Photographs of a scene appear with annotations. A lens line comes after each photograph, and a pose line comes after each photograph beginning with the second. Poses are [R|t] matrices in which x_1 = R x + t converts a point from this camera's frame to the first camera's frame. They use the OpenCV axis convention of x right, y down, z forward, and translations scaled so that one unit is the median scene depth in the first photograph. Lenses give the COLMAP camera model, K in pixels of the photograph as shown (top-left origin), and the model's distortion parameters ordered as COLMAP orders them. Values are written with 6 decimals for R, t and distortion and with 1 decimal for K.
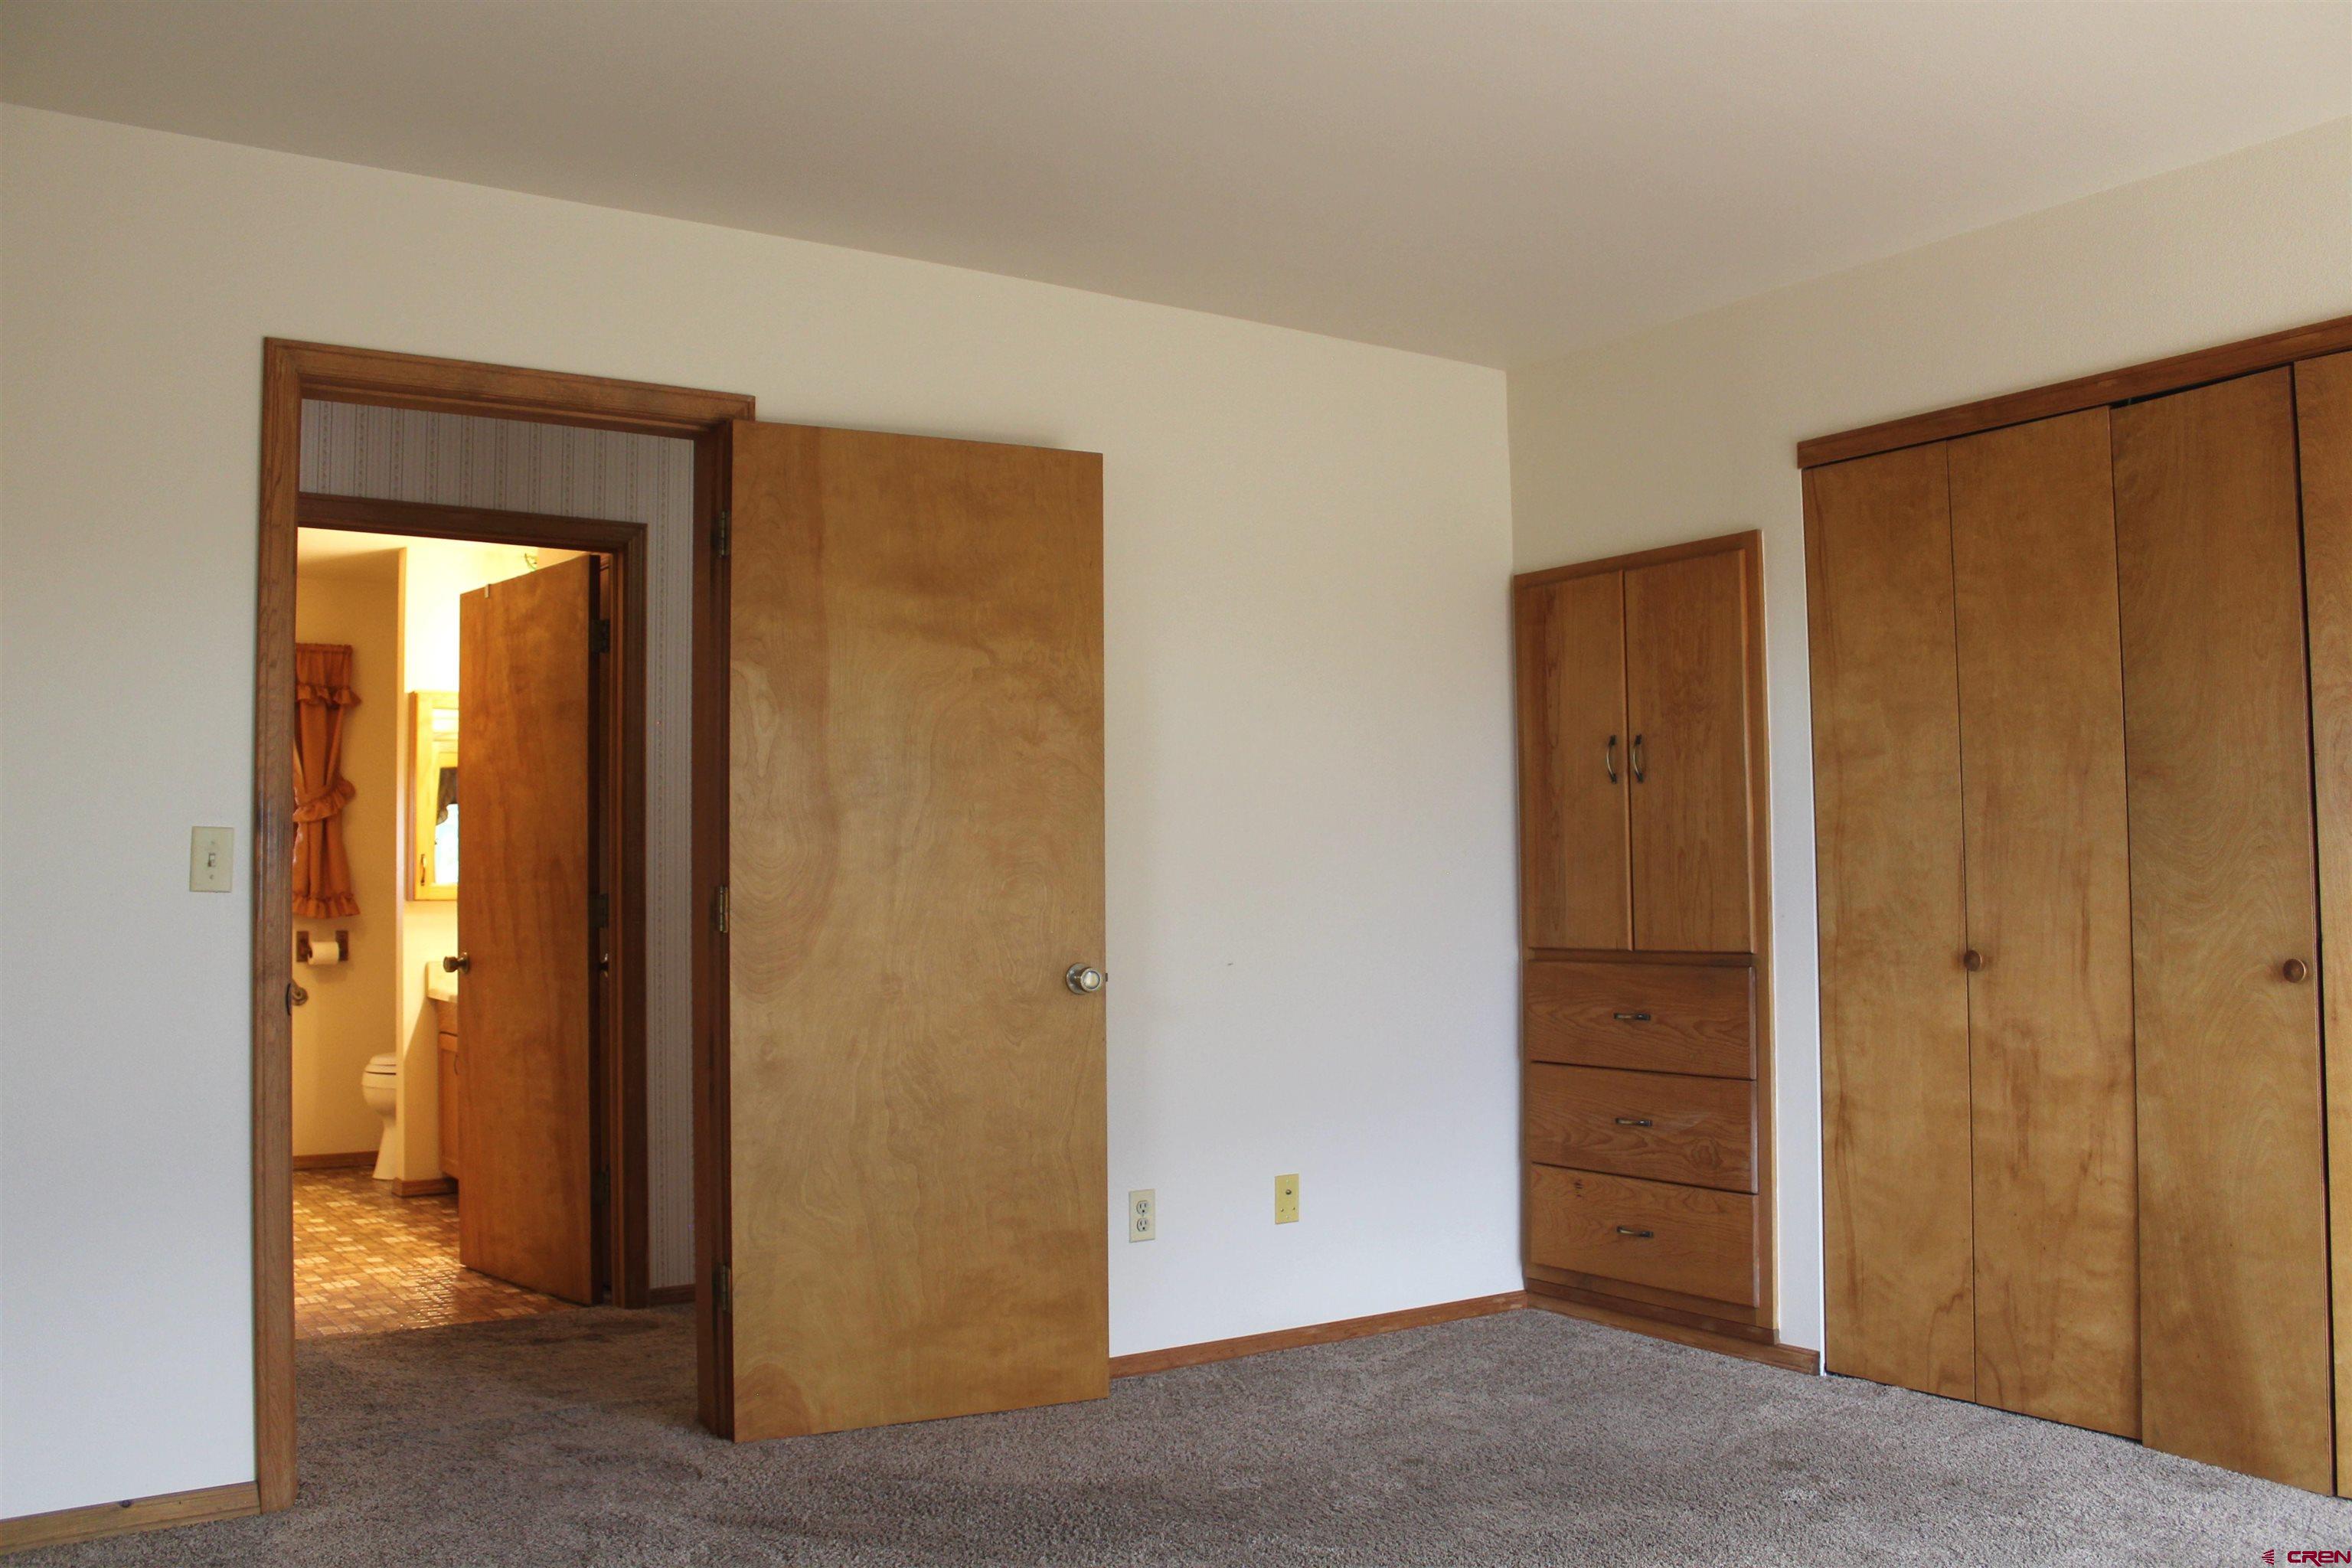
lens RADIAL K [[2049.4, 0, 1176.0], [0, 2049.4, 784.0], [0, 0, 1]] dist [-0.164825, 0.143102]
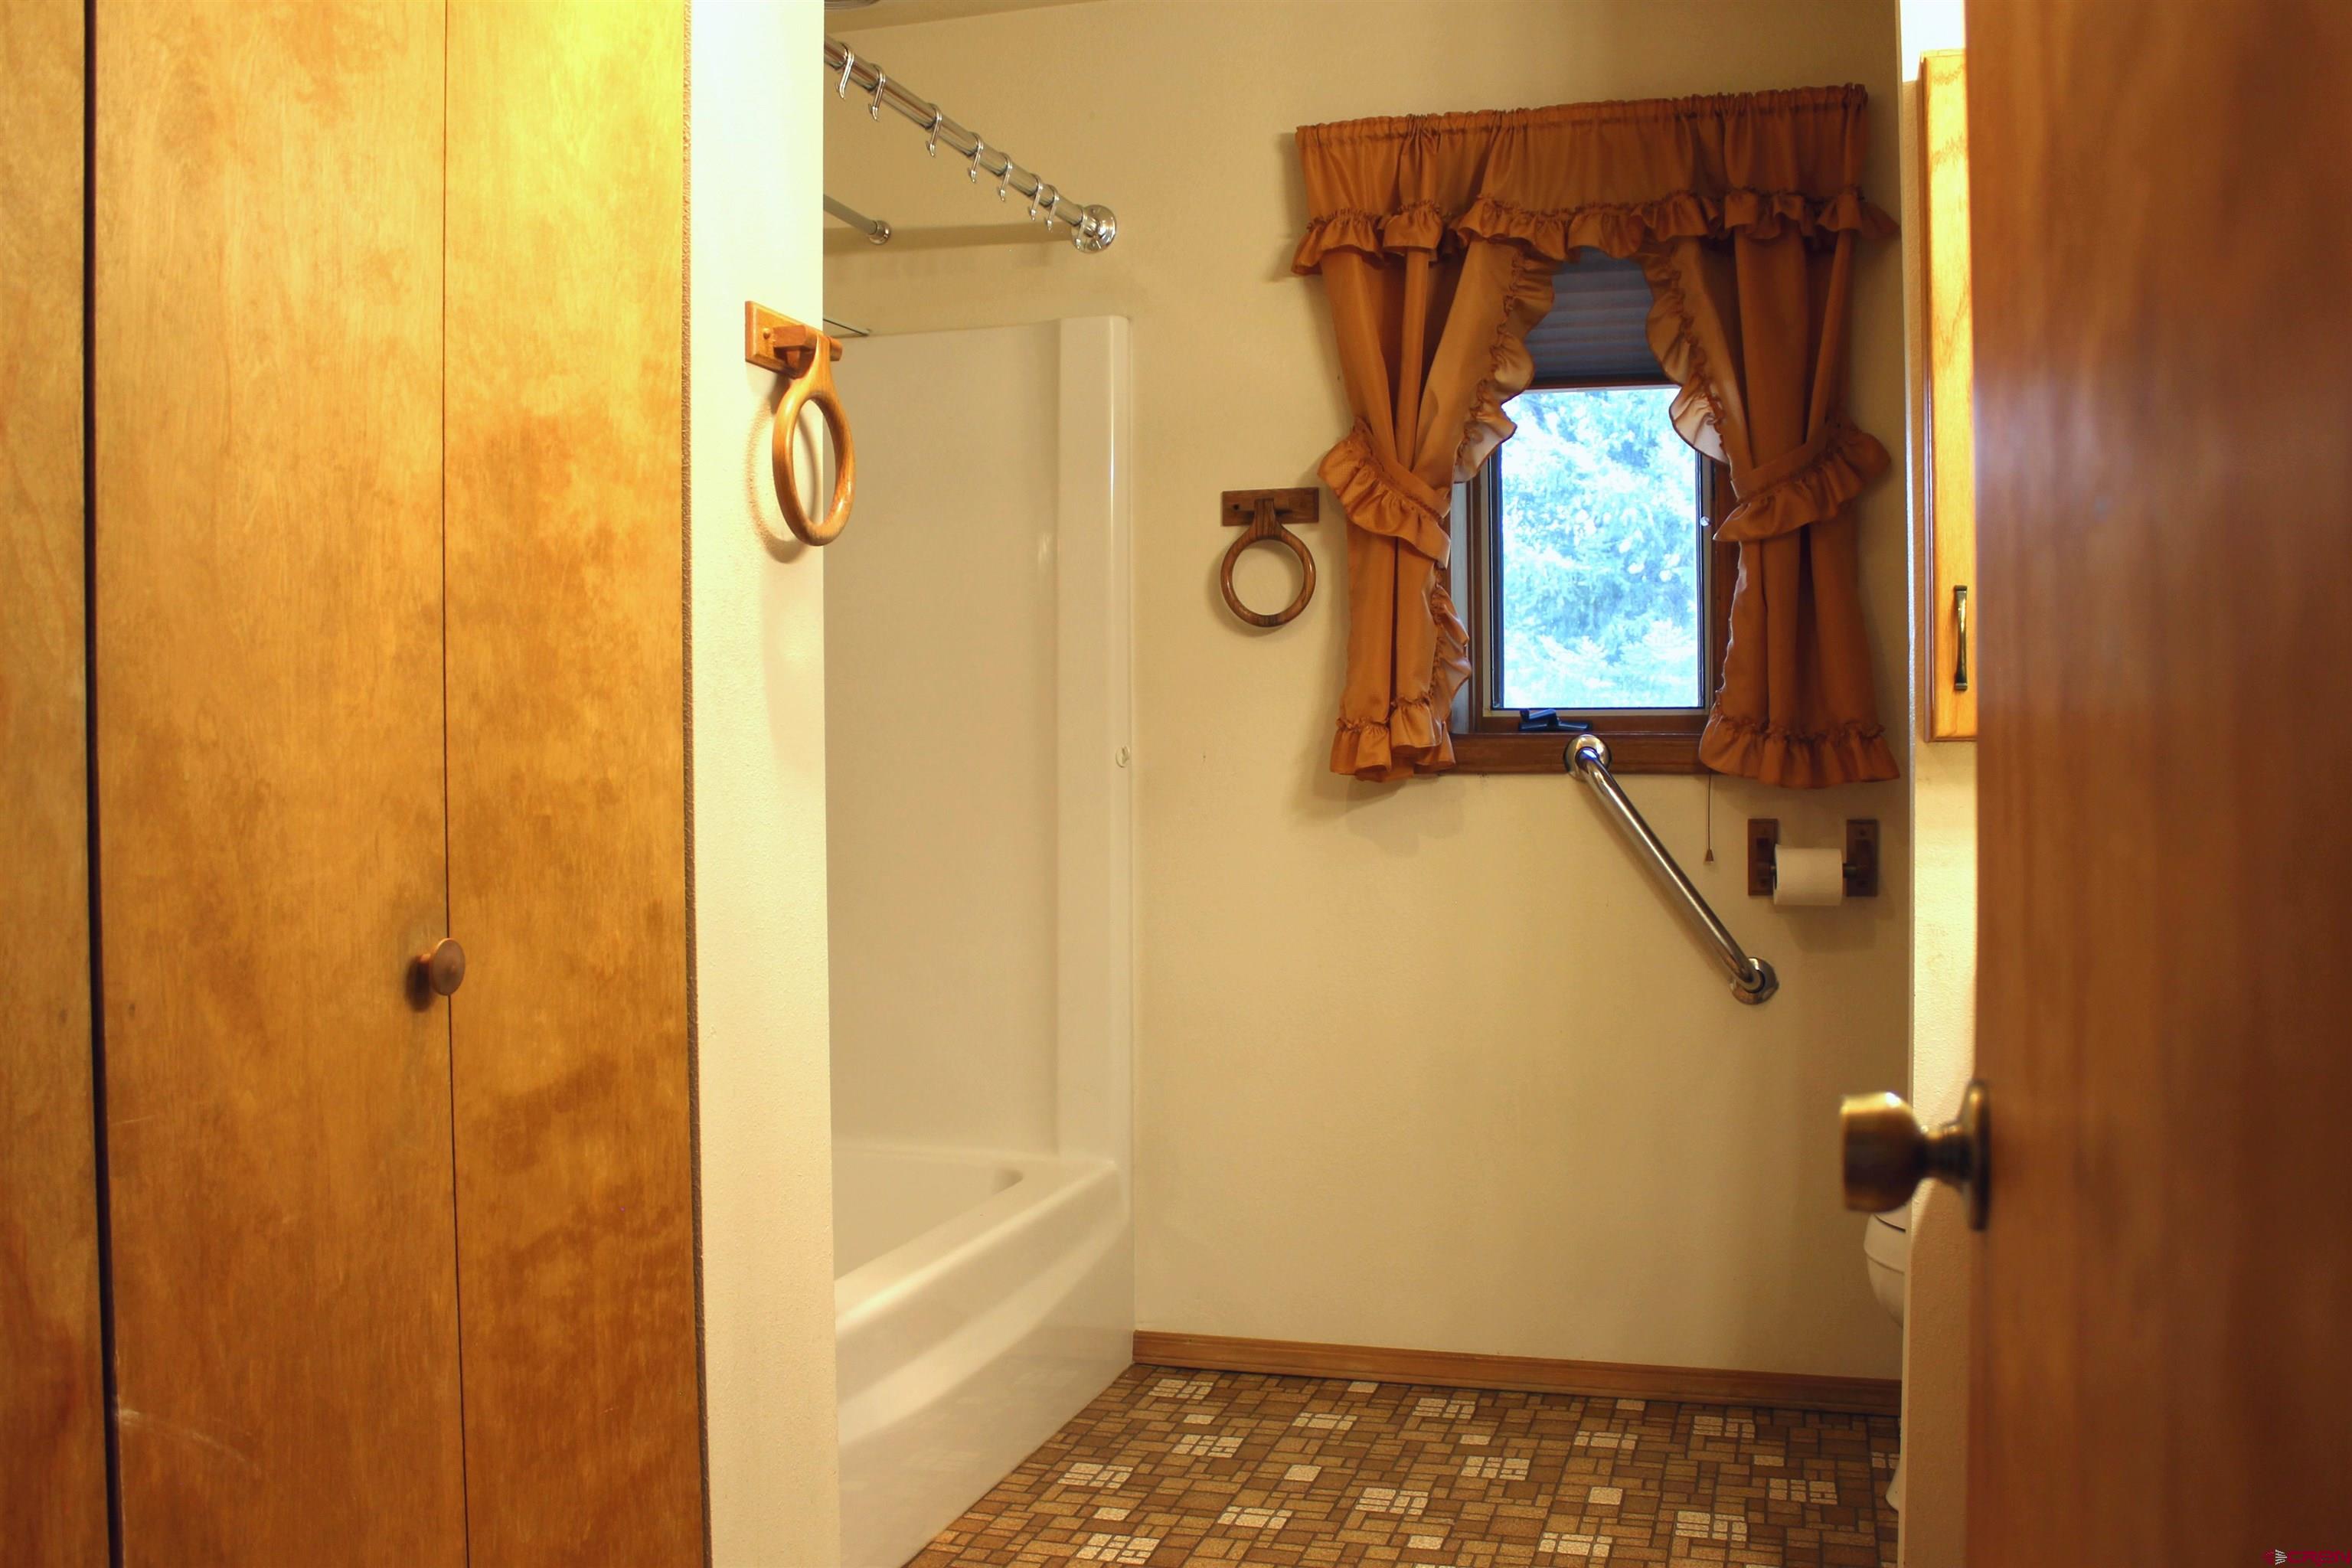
lens RADIAL K [[2119.1, 0, 1123.6], [0, 2119.1, 783.5], [0, 0, 1]] dist [-0.160463, 0.124673]
pose [[0.636499, 0.019315, -0.771036, -0.261121], [0.039595, 0.997550, 0.057676, 0.049570], [0.770261, -0.067240, 0.634175, 0.842097]]
